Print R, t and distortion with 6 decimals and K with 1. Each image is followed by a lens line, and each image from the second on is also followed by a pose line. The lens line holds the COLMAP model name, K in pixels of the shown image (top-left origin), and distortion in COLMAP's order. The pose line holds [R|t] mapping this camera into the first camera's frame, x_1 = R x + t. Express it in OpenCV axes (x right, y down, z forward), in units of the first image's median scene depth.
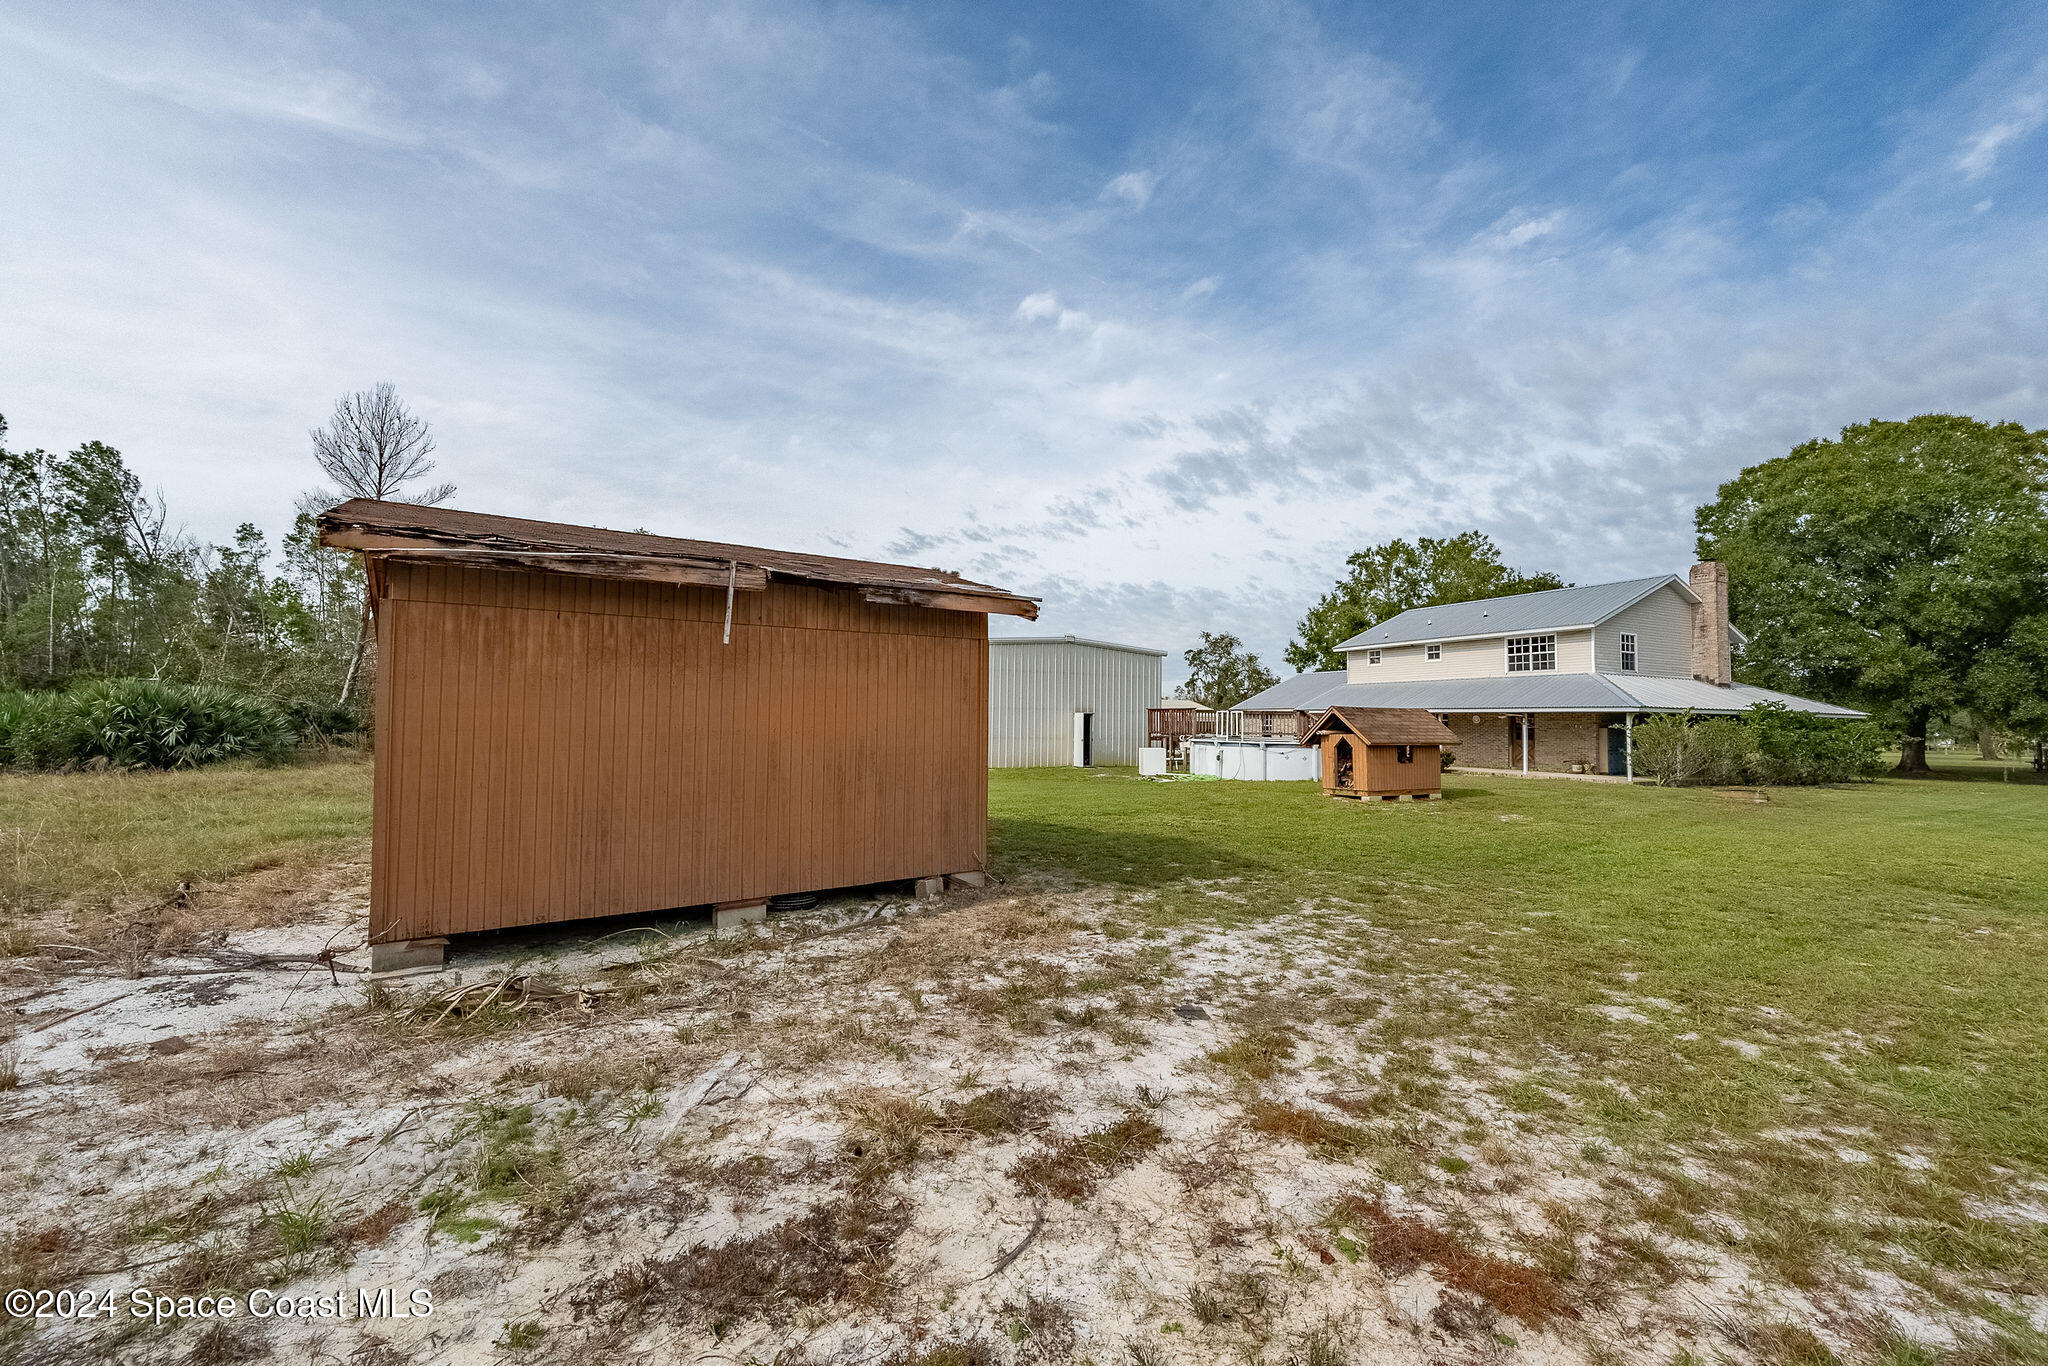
lens RADIAL K [[814.2, 0, 1019.8], [0, 814.2, 682.1], [0, 0, 1]] dist [-0.001151, -0.000028]
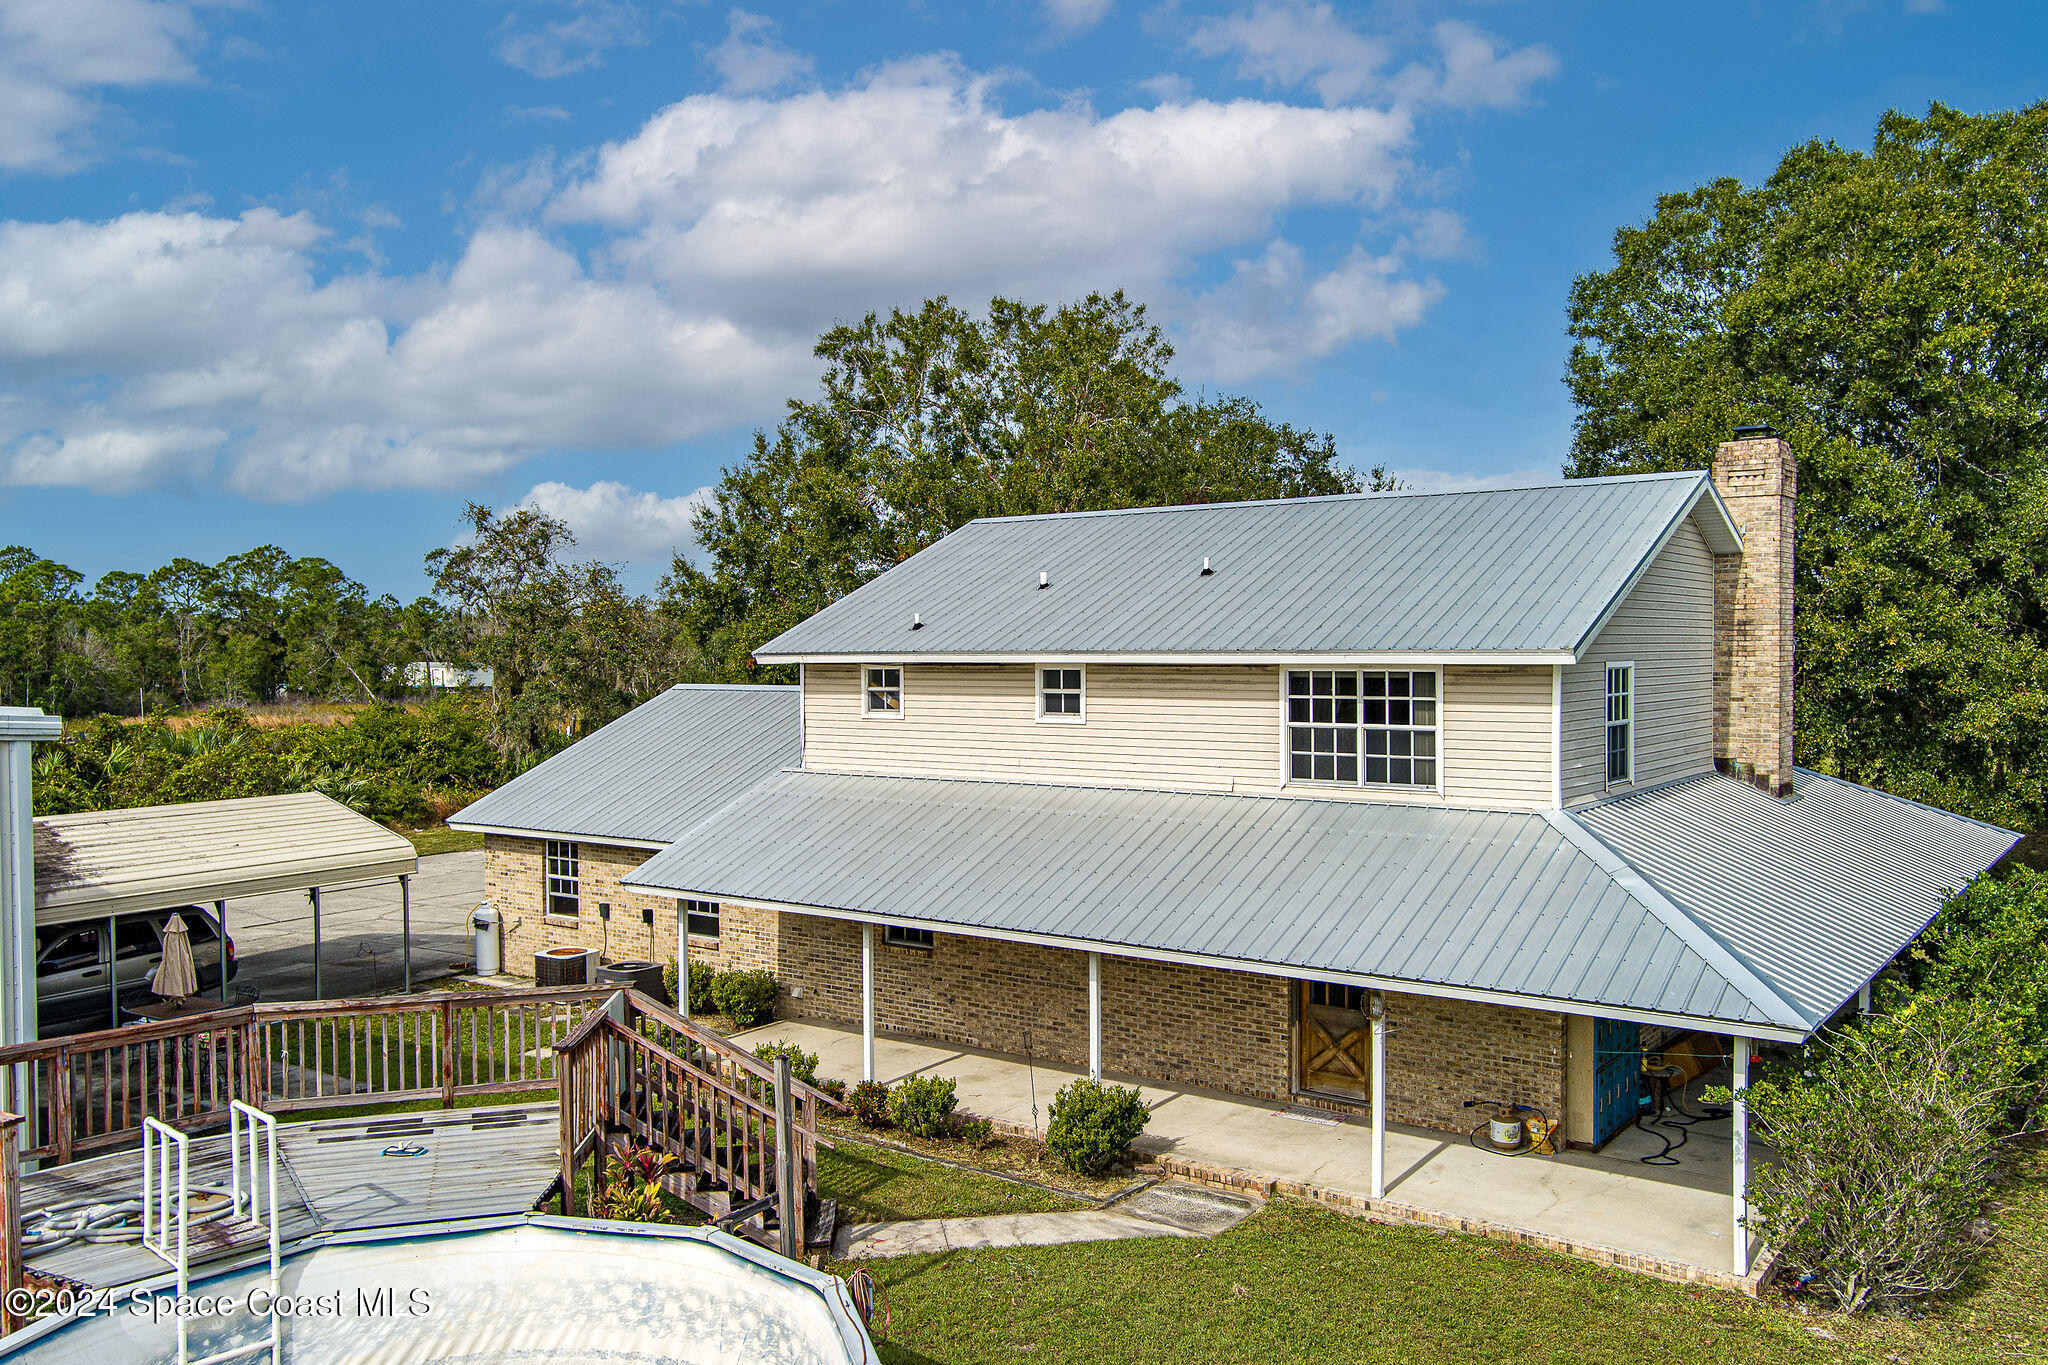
lens RADIAL K [[1635.9, 0, 1013.7], [0, 1635.9, 684.7], [0, 0, 1]] dist [0.006704, -0.000438]
pose [[0.883980, -0.034372, 0.466260, 0.212331], [-0.001824, 0.997033, 0.076958, -0.087330], [-0.467521, -0.068880, 0.881294, 0.479083]]
